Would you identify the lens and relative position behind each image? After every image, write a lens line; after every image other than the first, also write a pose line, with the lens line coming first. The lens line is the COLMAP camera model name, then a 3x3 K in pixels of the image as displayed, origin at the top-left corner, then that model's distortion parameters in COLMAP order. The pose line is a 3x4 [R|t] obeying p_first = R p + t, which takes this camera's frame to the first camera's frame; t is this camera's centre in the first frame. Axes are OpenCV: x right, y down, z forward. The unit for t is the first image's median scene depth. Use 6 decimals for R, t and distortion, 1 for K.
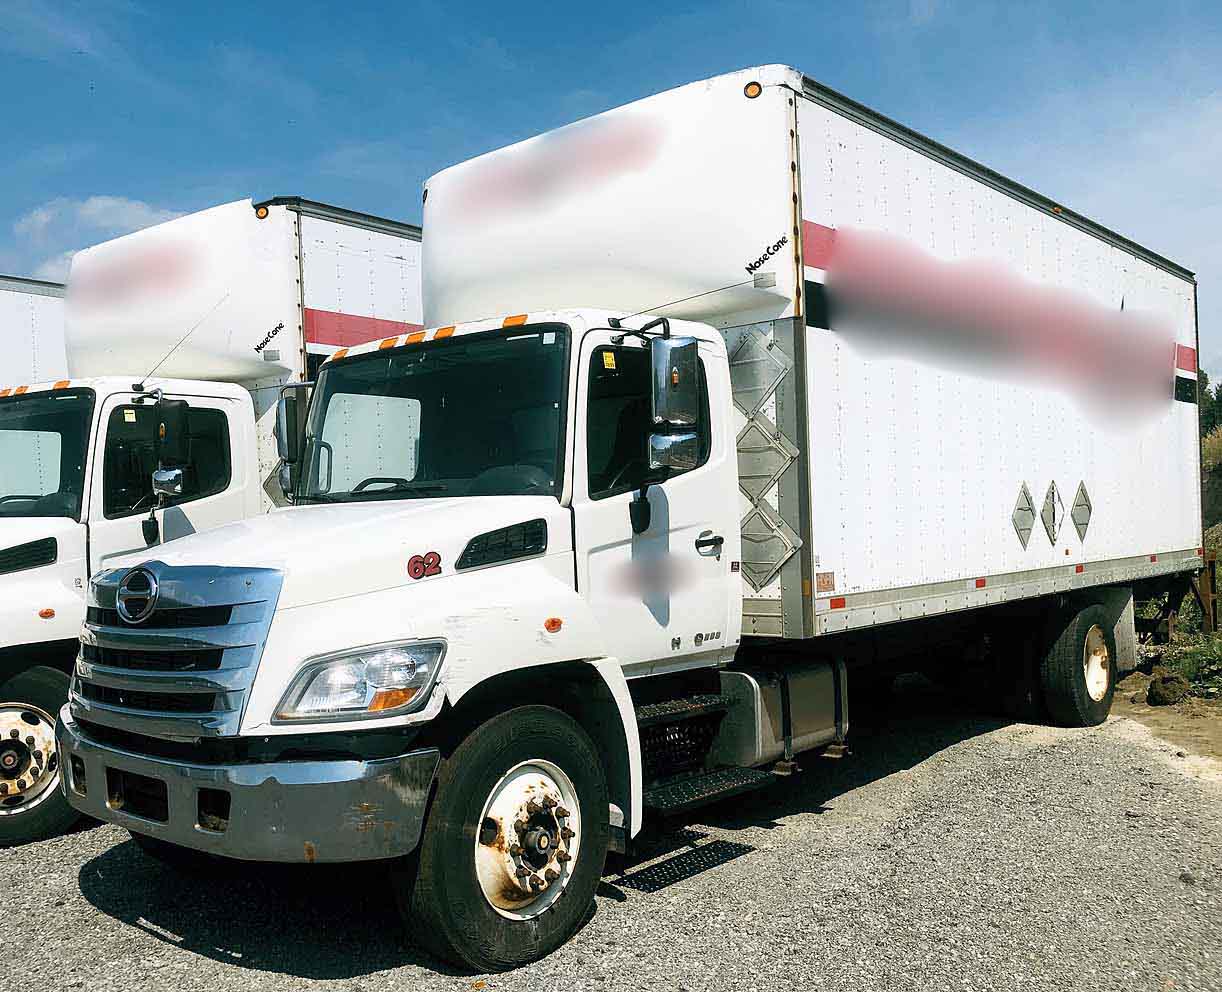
lens RADIAL K [[1201.1, 0, 611.0], [0, 1201.1, 496.0], [0, 0, 1]] dist [0.011219, -0.031222]
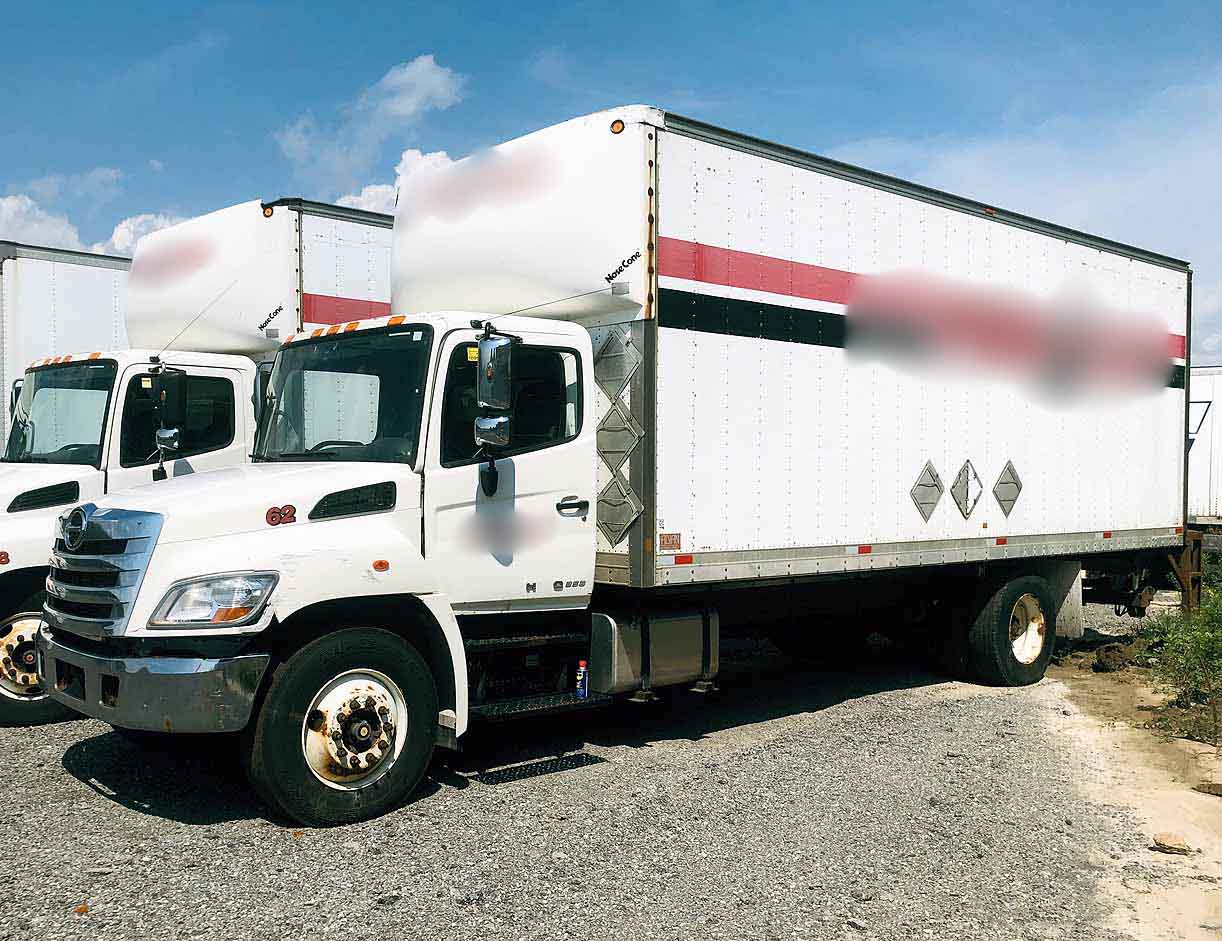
lens RADIAL K [[1175.0, 0, 613.0], [0, 1175.0, 485.4], [0, 0, 1]] dist [0.052053, -0.128143]
pose [[0.993292, 0.035459, -0.110059, 0.252758], [-0.032308, 0.999019, 0.030283, -0.018259], [0.111025, -0.026524, 0.993464, -0.167698]]
